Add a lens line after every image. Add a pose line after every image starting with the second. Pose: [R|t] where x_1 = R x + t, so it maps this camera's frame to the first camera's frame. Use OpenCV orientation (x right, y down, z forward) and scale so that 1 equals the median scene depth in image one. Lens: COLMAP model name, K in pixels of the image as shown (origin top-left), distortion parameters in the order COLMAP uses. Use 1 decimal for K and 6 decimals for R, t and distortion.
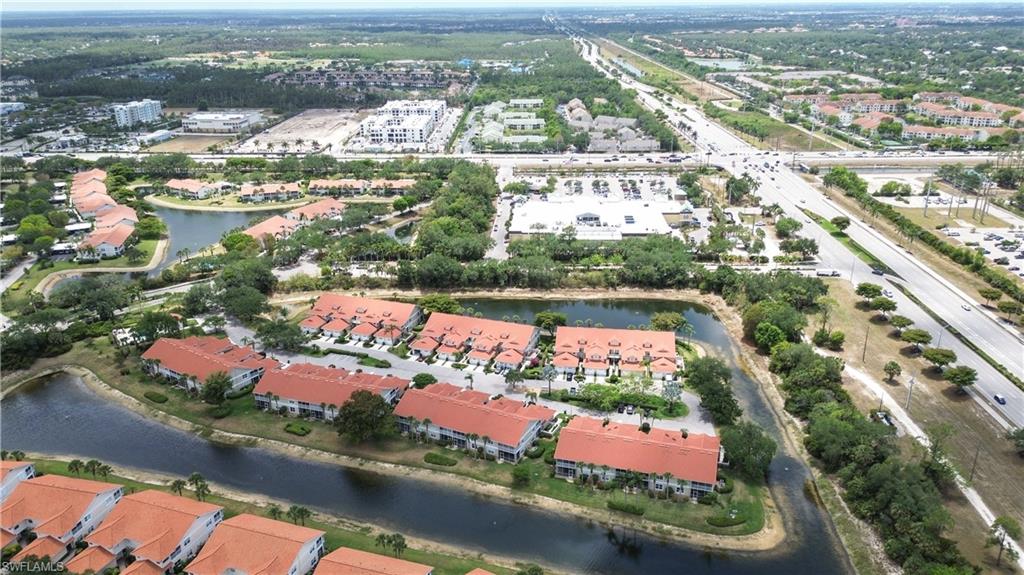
lens RADIAL K [[759.4, 0, 512.0], [0, 759.4, 287.5], [0, 0, 1]] dist [0.079472, -0.104180]
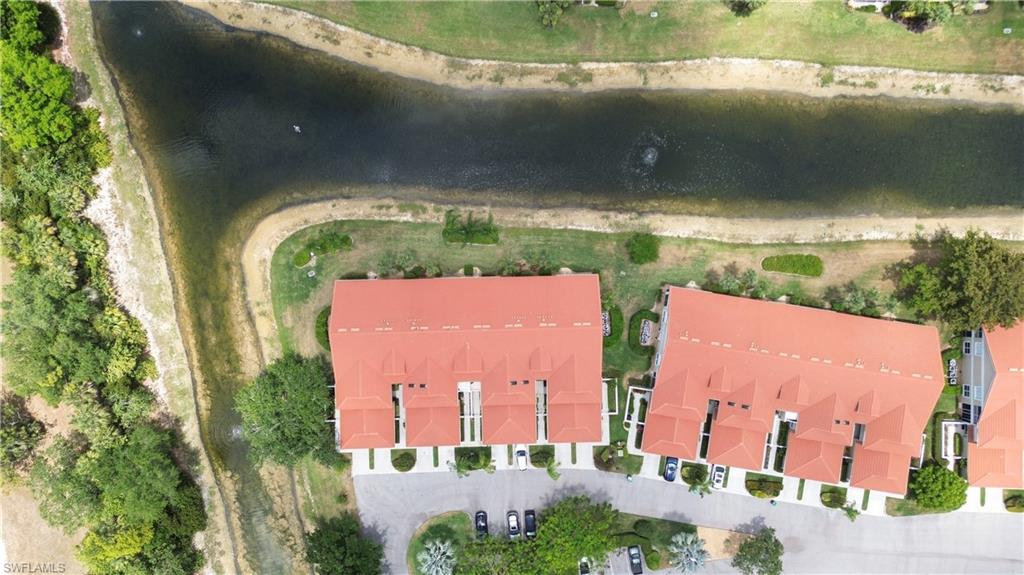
lens RADIAL K [[723.5, 0, 514.8], [0, 723.5, 291.0], [0, 0, 1]] dist [0.073671, -0.080289]
pose [[-0.948553, 0.316547, 0.006744, 0.101959], [-0.096266, -0.308627, 0.946299, -0.267166], [0.301630, 0.896966, 0.323222, 0.709000]]
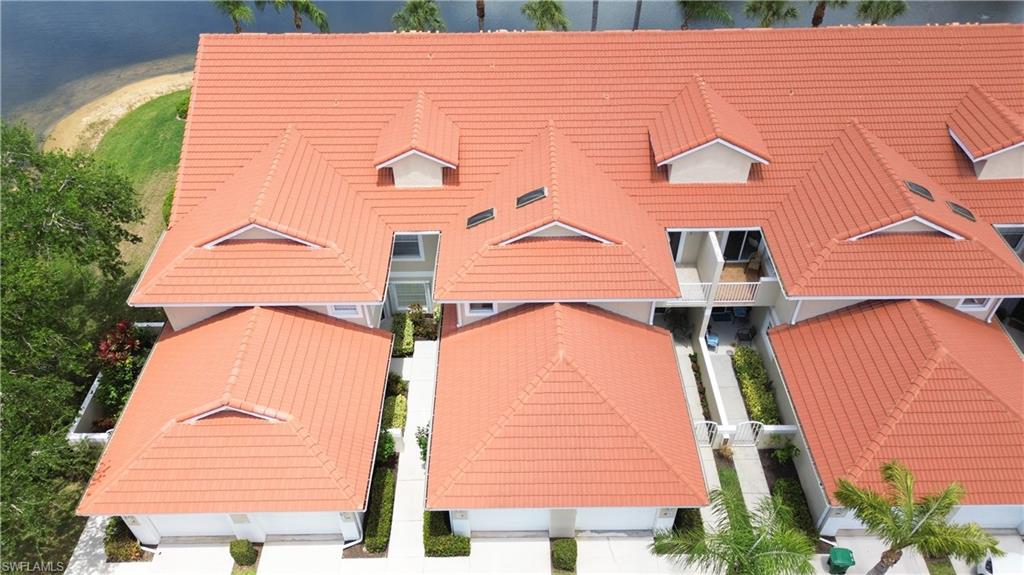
lens RADIAL K [[723.5, 0, 514.8], [0, 723.5, 291.0], [0, 0, 1]] dist [0.073671, -0.080289]
pose [[-0.953471, 0.220377, -0.205734, 0.211822], [-0.088024, 0.449178, 0.889095, 0.079893], [0.288347, 0.865837, -0.408880, 0.960570]]
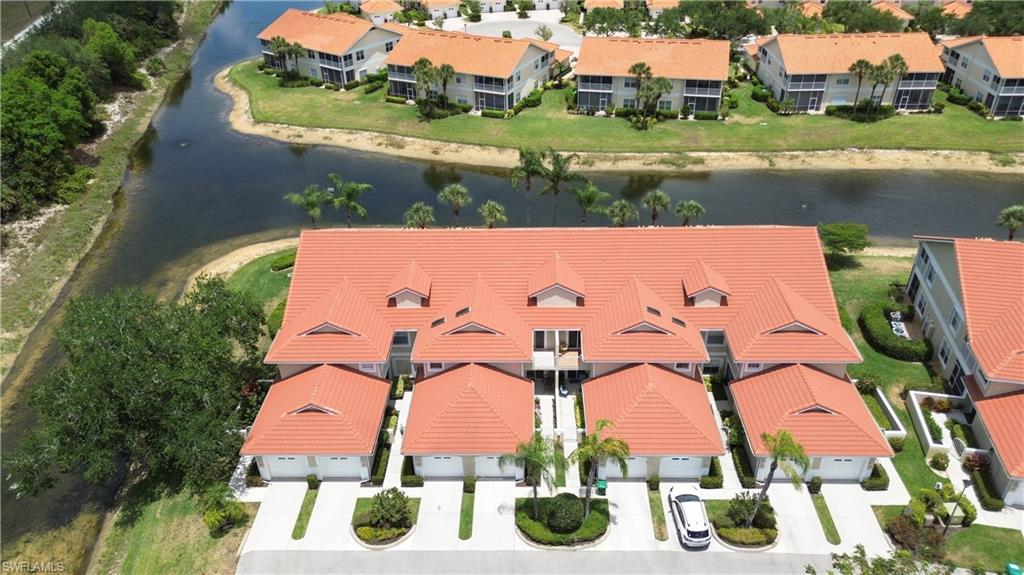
lens RADIAL K [[723.5, 0, 514.8], [0, 723.5, 291.0], [0, 0, 1]] dist [0.073671, -0.080289]
pose [[-0.961971, 0.170853, -0.213122, 0.214490], [-0.066025, 0.611656, 0.788364, -0.011435], [0.265052, 0.772455, -0.577115, 1.033275]]
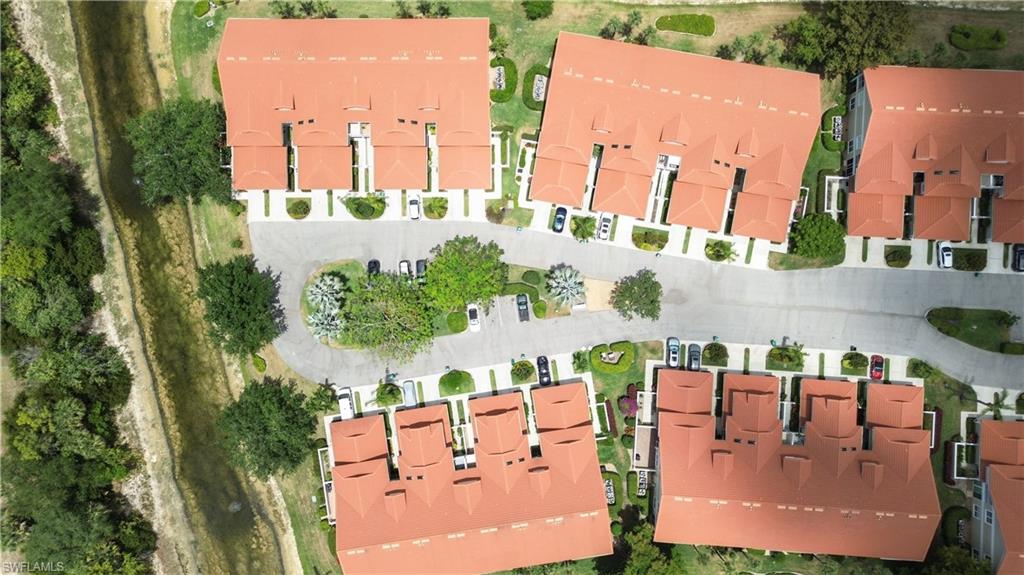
lens RADIAL K [[723.5, 0, 514.8], [0, 723.5, 291.0], [0, 0, 1]] dist [0.073671, -0.080289]
pose [[-0.954621, 0.297481, 0.014260, 0.079658], [-0.083788, -0.314205, 0.945650, -0.336674], [0.285793, 0.901543, 0.324872, 0.885199]]
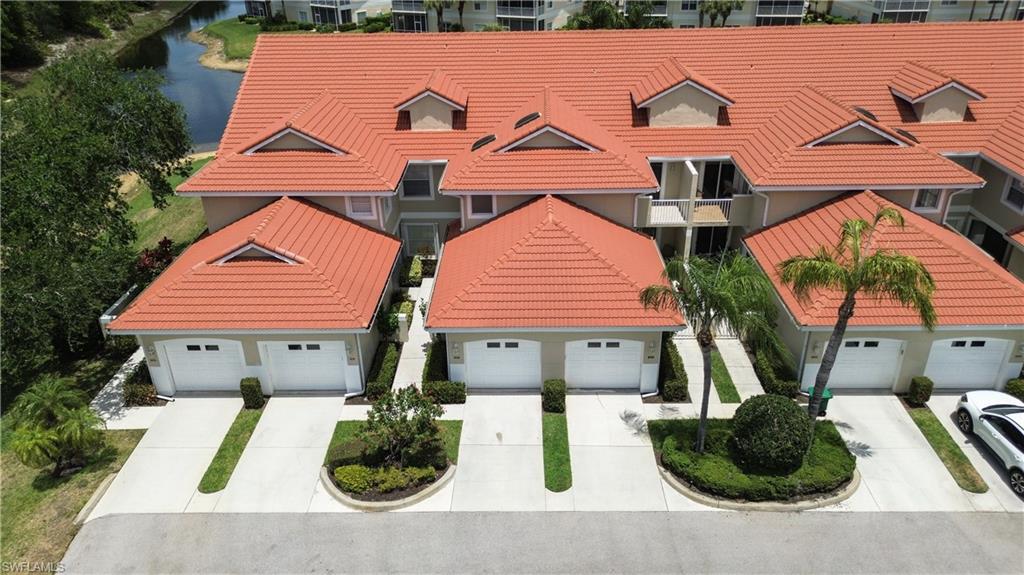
lens RADIAL K [[723.5, 0, 514.8], [0, 723.5, 291.0], [0, 0, 1]] dist [0.073671, -0.080289]
pose [[-0.960512, 0.152455, -0.232755, 0.220425], [-0.070464, 0.675974, 0.733549, 0.098204], [0.269169, 0.720983, -0.638539, 1.008182]]
